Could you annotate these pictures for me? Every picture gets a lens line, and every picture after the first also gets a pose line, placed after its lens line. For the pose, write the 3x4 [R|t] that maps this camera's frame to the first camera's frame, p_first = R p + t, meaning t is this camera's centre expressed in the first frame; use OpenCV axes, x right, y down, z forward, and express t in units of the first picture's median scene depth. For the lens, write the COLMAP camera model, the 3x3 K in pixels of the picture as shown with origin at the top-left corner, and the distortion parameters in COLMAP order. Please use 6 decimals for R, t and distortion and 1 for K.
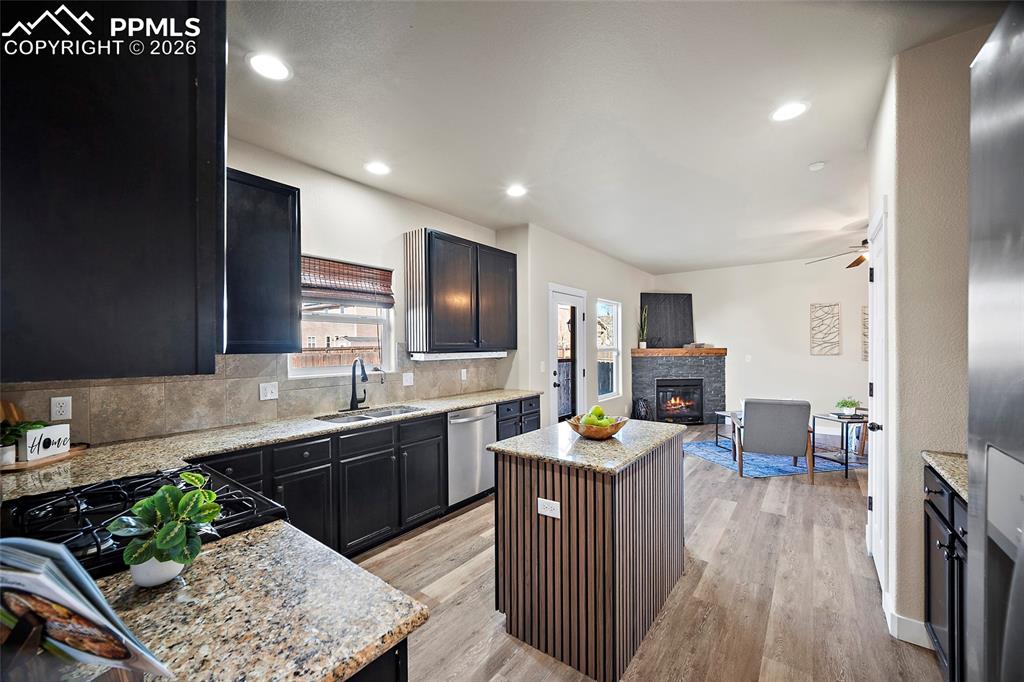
lens RADIAL K [[402.2, 0, 505.3], [0, 402.2, 345.1], [0, 0, 1]] dist [-0.001851, -0.000251]
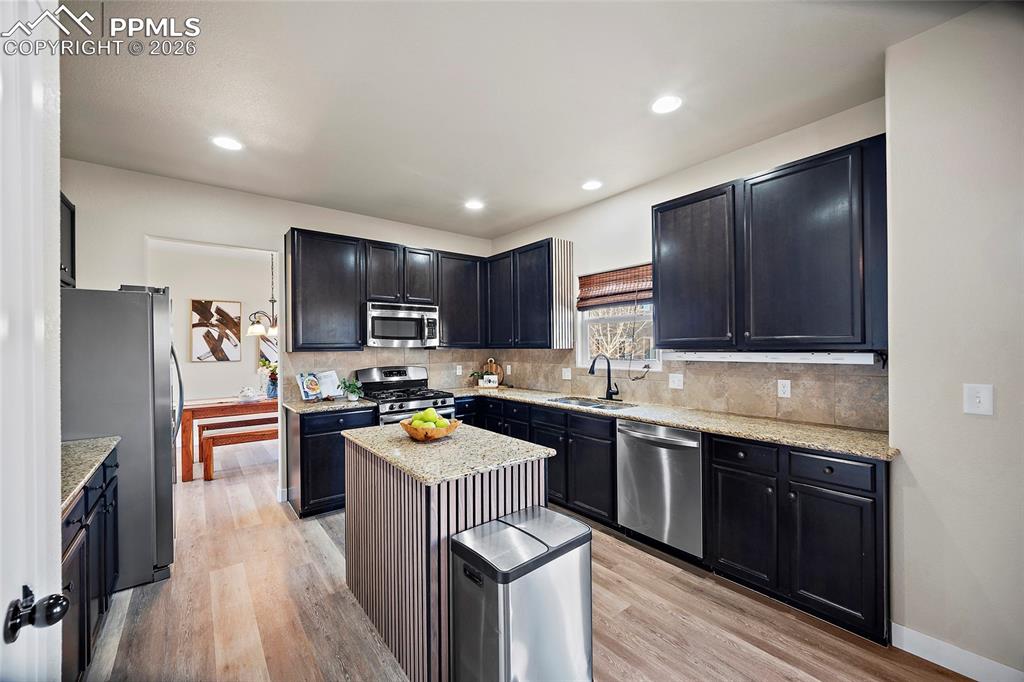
lens RADIAL K [[401.0, 0, 506.1], [0, 401.0, 342.3], [0, 0, 1]] dist [-0.002911, -0.000353]
pose [[-0.248349, 0.001021, -0.968670, 0.715812], [0.014262, 0.999895, -0.002603, -0.002340], [0.968566, -0.014462, -0.248337, 0.903382]]
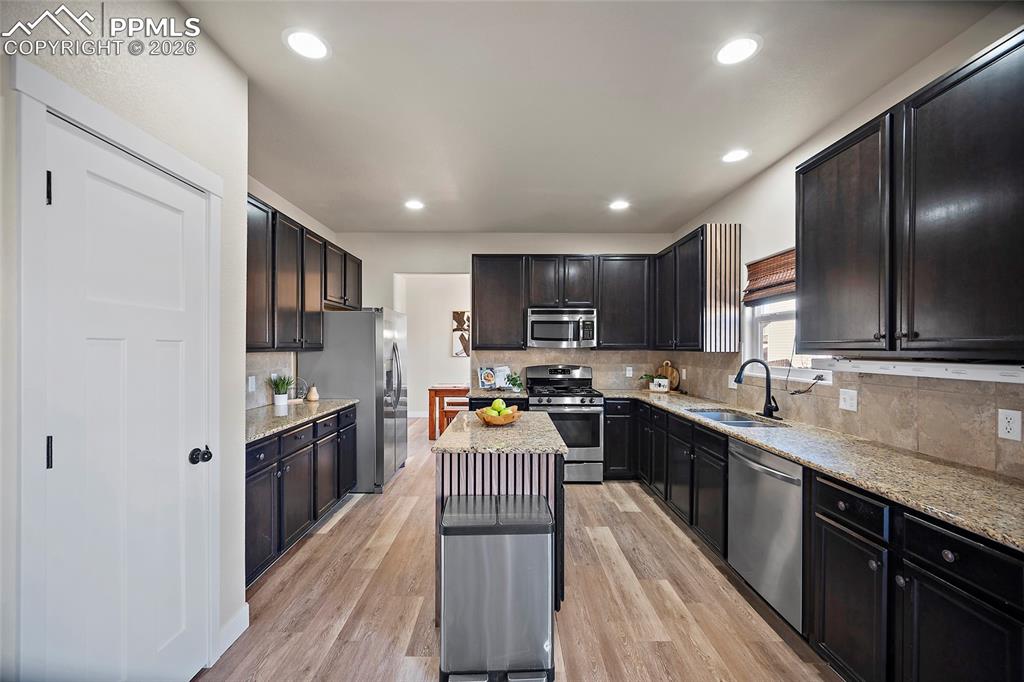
lens RADIAL K [[402.2, 0, 505.3], [0, 402.2, 345.1], [0, 0, 1]] dist [-0.001851, -0.000251]
pose [[-0.795317, 0.001860, -0.606190, 0.583365], [0.004943, 0.999982, -0.003417, -0.000301], [0.606173, -0.005714, -0.795312, 1.230188]]
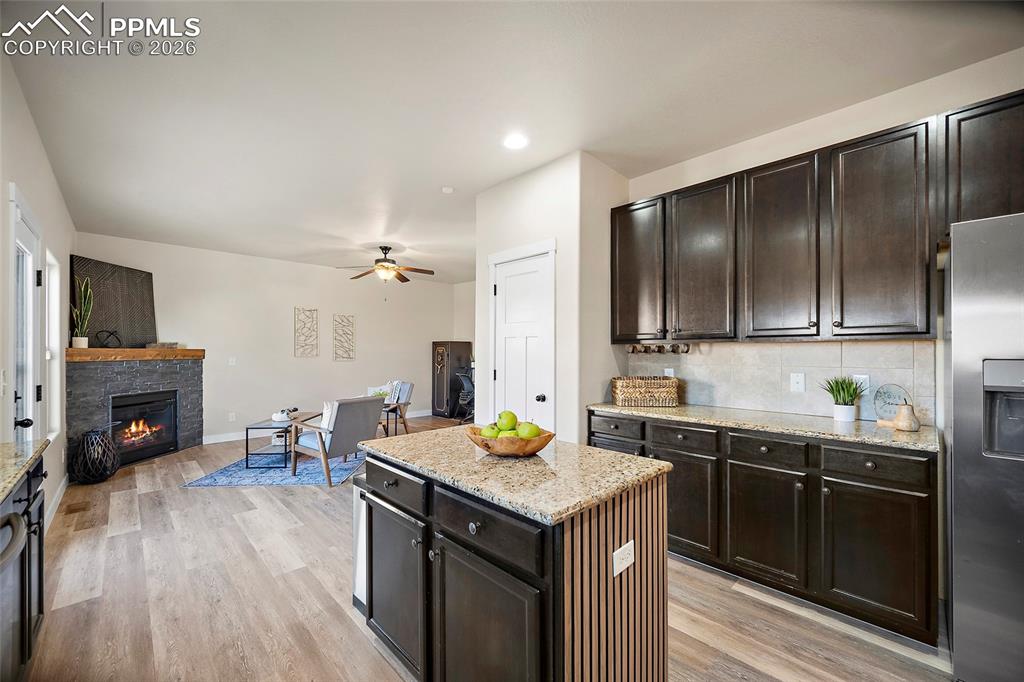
lens RADIAL K [[395.2, 0, 499.6], [0, 395.2, 351.8], [0, 0, 1]] dist [-0.000599, 0.000170]
pose [[0.151499, 0.006881, 0.988434, -0.284591], [-0.003290, 0.999974, -0.006457, 0.031295], [-0.988452, -0.002273, 0.151517, 0.589718]]
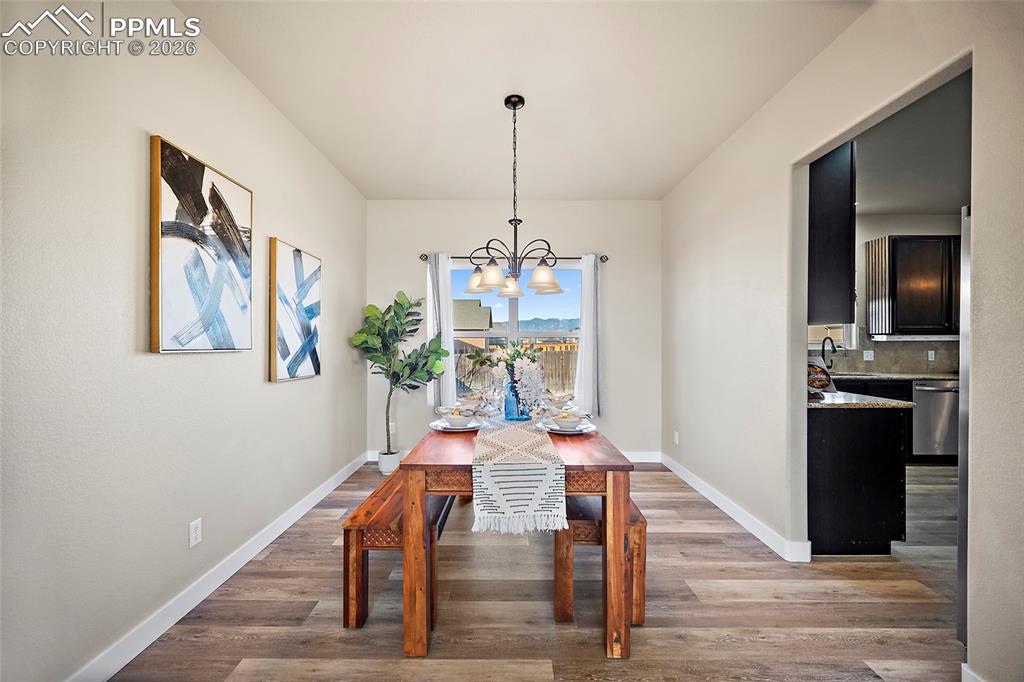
lens RADIAL K [[402.2, 0, 505.3], [0, 402.2, 345.1], [0, 0, 1]] dist [-0.001851, -0.000251]
pose [[0.608007, 0.009976, -0.793869, 0.071954], [-0.001750, 0.999935, 0.011226, 0.040719], [0.793930, -0.005437, 0.607985, -0.717467]]
